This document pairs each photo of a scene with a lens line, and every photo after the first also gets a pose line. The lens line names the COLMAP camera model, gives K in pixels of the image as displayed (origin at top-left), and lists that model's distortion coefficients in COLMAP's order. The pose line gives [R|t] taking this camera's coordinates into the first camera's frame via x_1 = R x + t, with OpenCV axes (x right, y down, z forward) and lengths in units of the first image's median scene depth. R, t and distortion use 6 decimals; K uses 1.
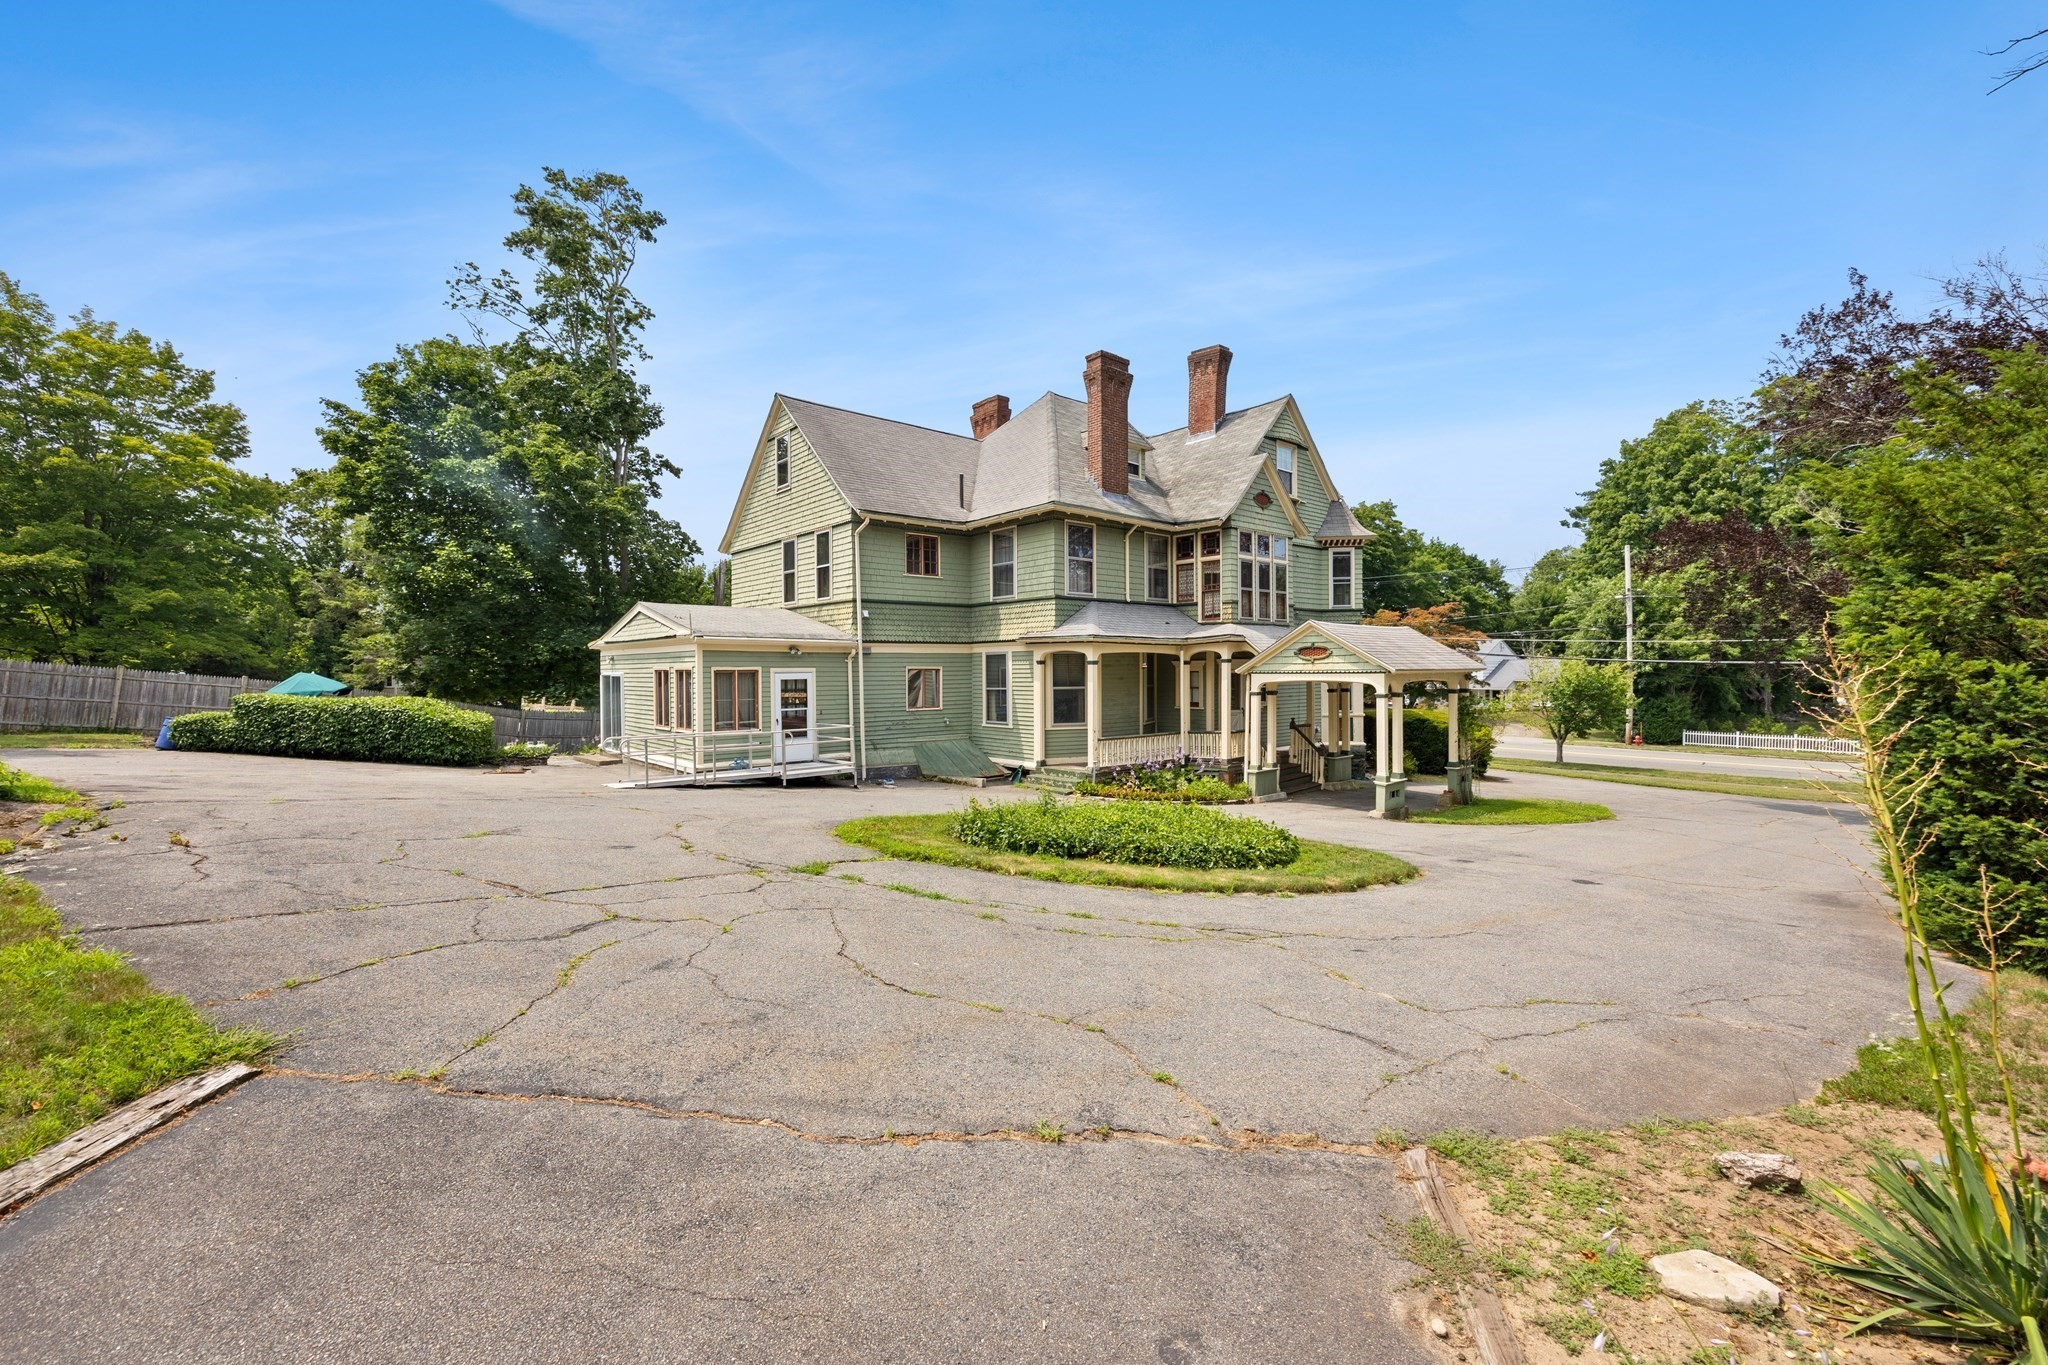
lens RADIAL K [[802.3, 0, 1028.9], [0, 802.3, 678.0], [0, 0, 1]] dist [0.003197, 0.000171]
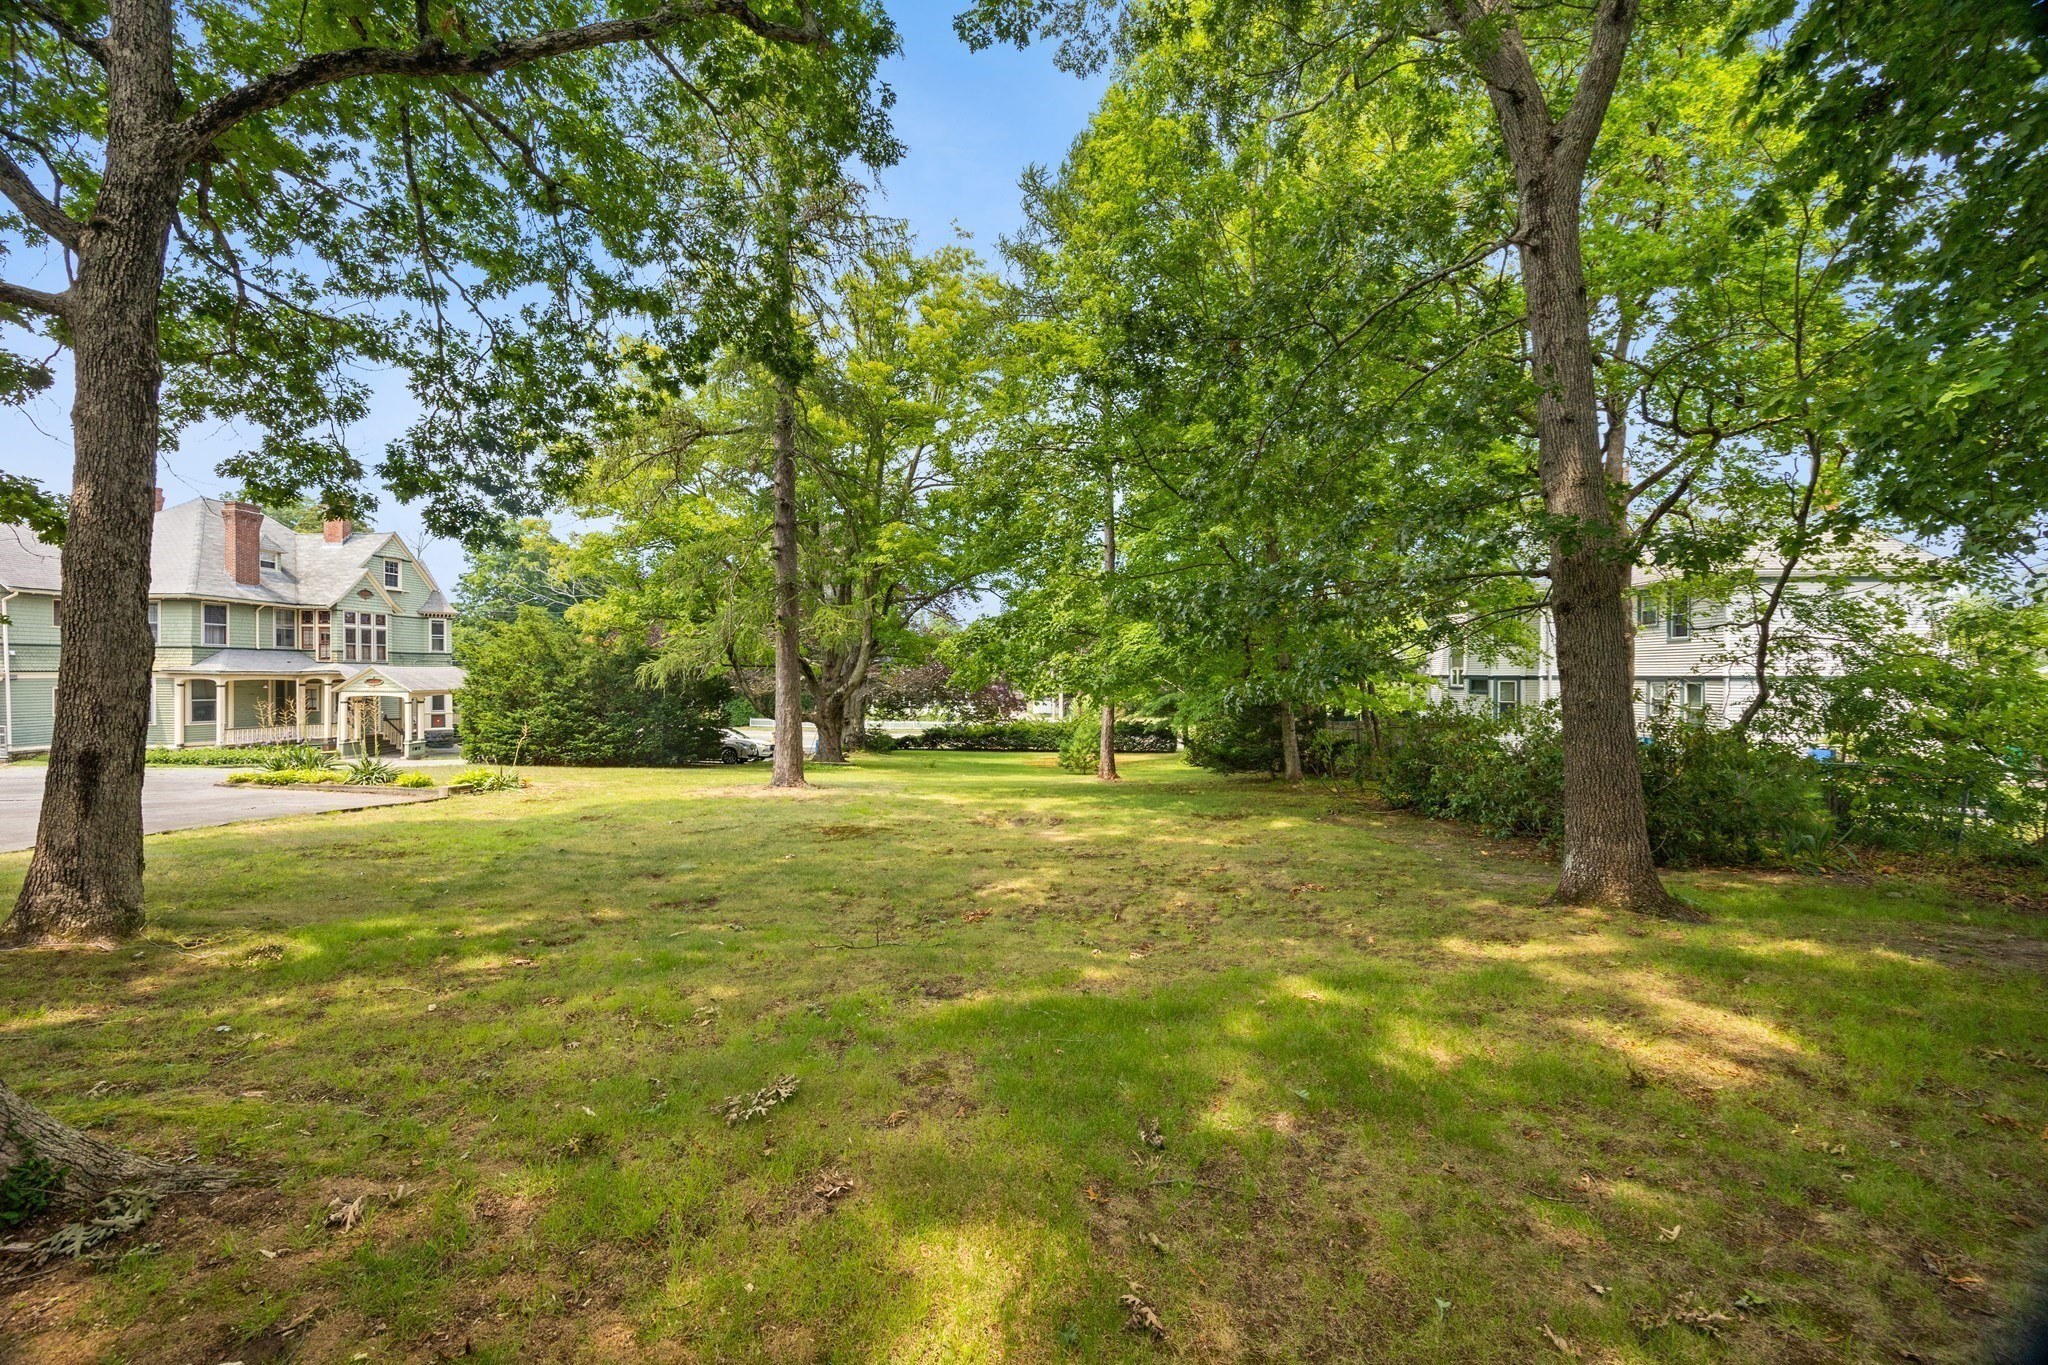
lens RADIAL K [[802.3, 0, 1033.7], [0, 802.3, 682.9], [0, 0, 1]] dist [0.003197, 0.000171]
pose [[0.711940, 0.003792, 0.702230, 0.098477], [-0.003841, 0.999991, -0.001506, -0.027226], [-0.702229, -0.001625, 0.711949, -1.390308]]
